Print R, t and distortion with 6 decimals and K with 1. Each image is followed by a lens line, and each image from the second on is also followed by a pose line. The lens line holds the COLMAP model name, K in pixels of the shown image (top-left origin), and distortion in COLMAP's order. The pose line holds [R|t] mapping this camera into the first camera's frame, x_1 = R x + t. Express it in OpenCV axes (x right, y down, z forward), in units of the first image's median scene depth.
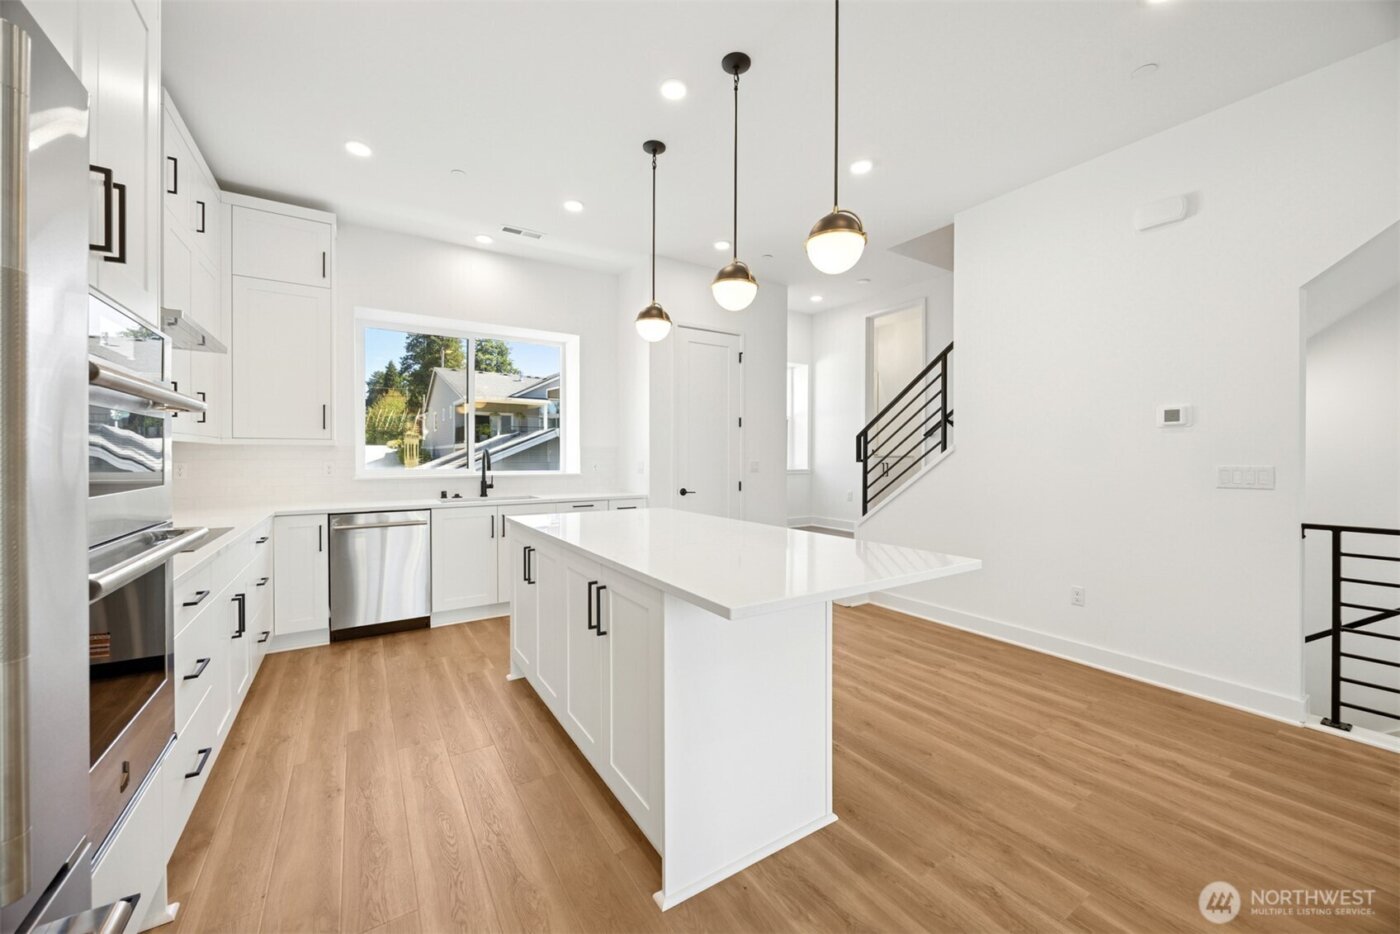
lens RADIAL K [[533.2, 0, 700.0], [0, 533.2, 467.0], [0, 0, 1]] dist [-0.008684, 0.000065]
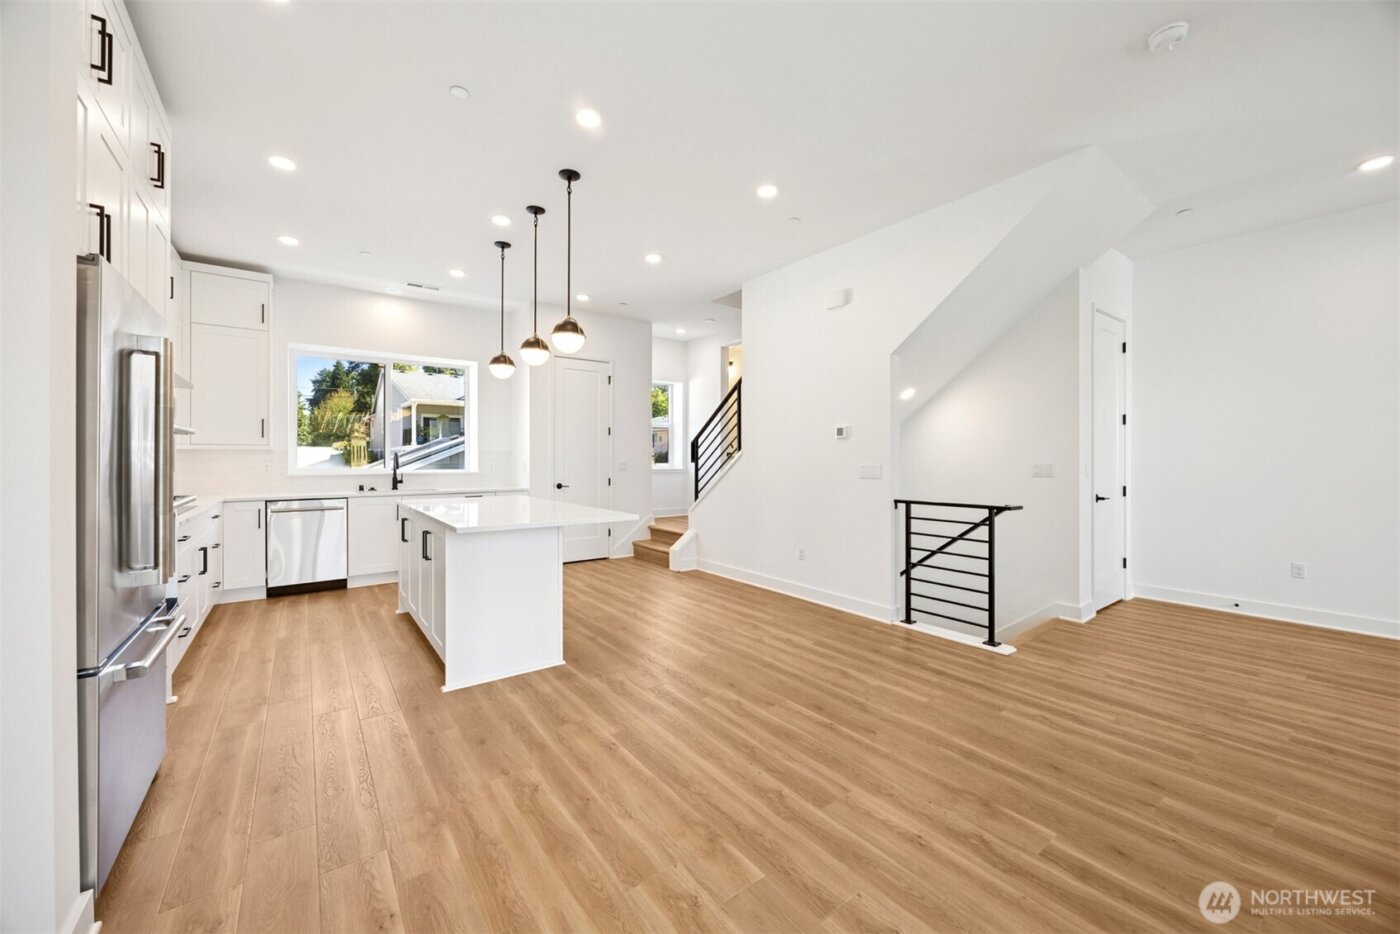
lens RADIAL K [[533.2, 0, 700.0], [0, 533.2, 467.0], [0, 0, 1]] dist [-0.008684, 0.000065]
pose [[0.997488, -0.000167, 0.070840, 0.336556], [0.000465, 0.999991, -0.004200, 0.010256], [-0.070839, 0.004223, 0.997479, -0.464994]]
